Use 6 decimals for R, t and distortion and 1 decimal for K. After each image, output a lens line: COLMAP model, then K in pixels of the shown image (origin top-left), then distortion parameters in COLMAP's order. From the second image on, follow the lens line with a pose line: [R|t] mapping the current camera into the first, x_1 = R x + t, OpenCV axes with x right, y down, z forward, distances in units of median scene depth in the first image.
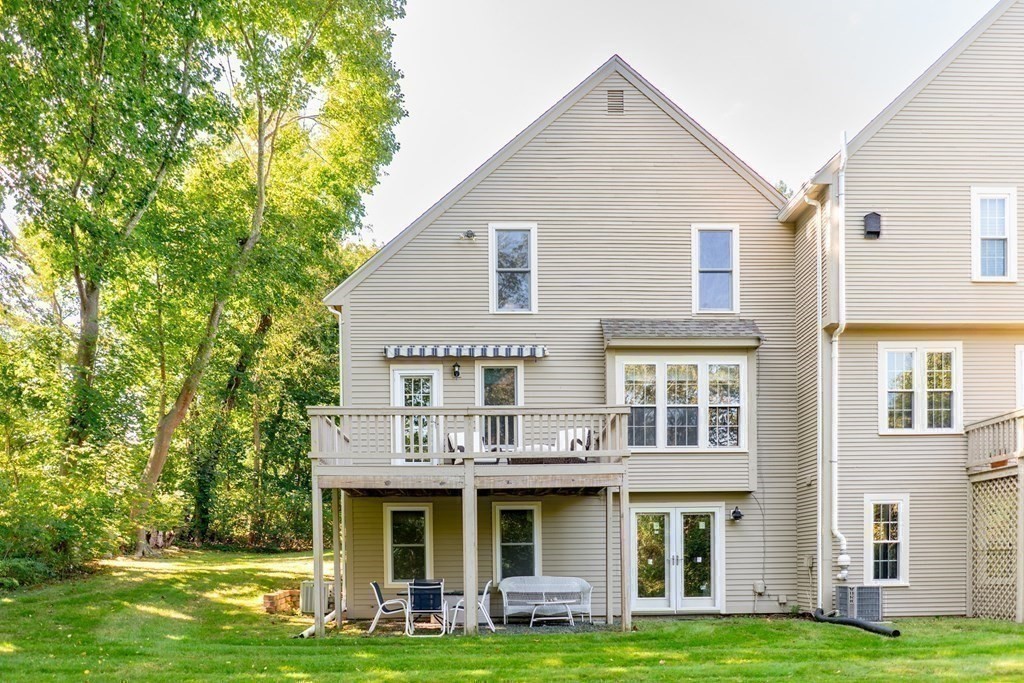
lens RADIAL K [[802.4, 0, 512.0], [0, 802.4, 341.5], [0, 0, 1]] dist [-0.007468, 0.001779]
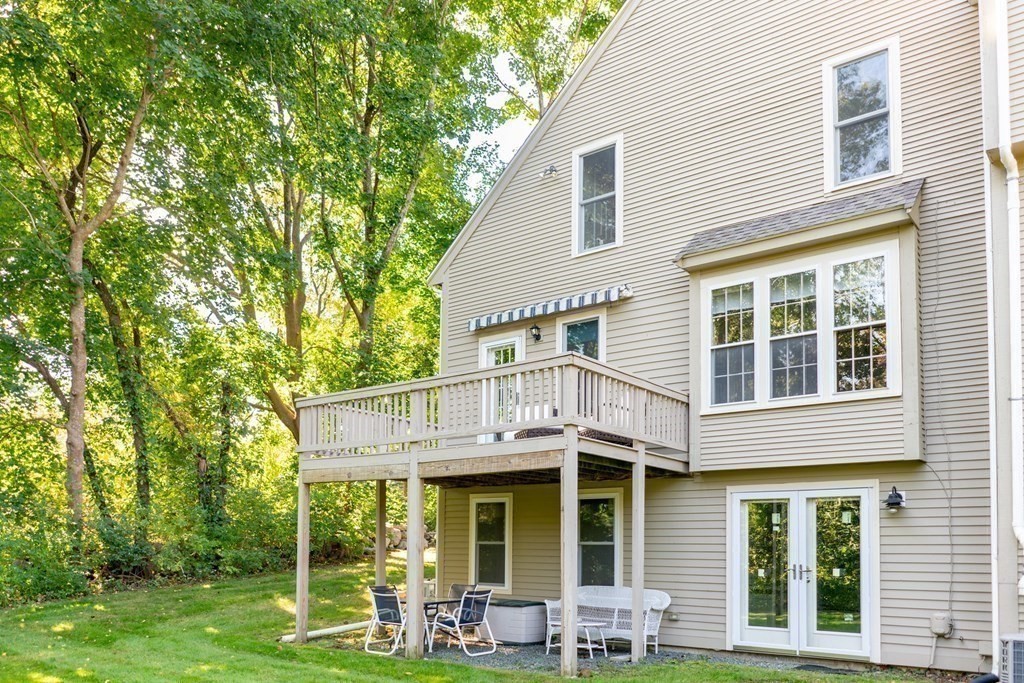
lens RADIAL K [[823.9, 0, 509.2], [0, 823.9, 311.2], [0, 0, 1]] dist [0.002766, 0.004223]
pose [[0.748962, -0.167240, -0.641161, 0.481926], [0.156653, 0.984885, -0.073906, 0.074676], [0.643829, -0.045087, 0.763840, 0.336578]]
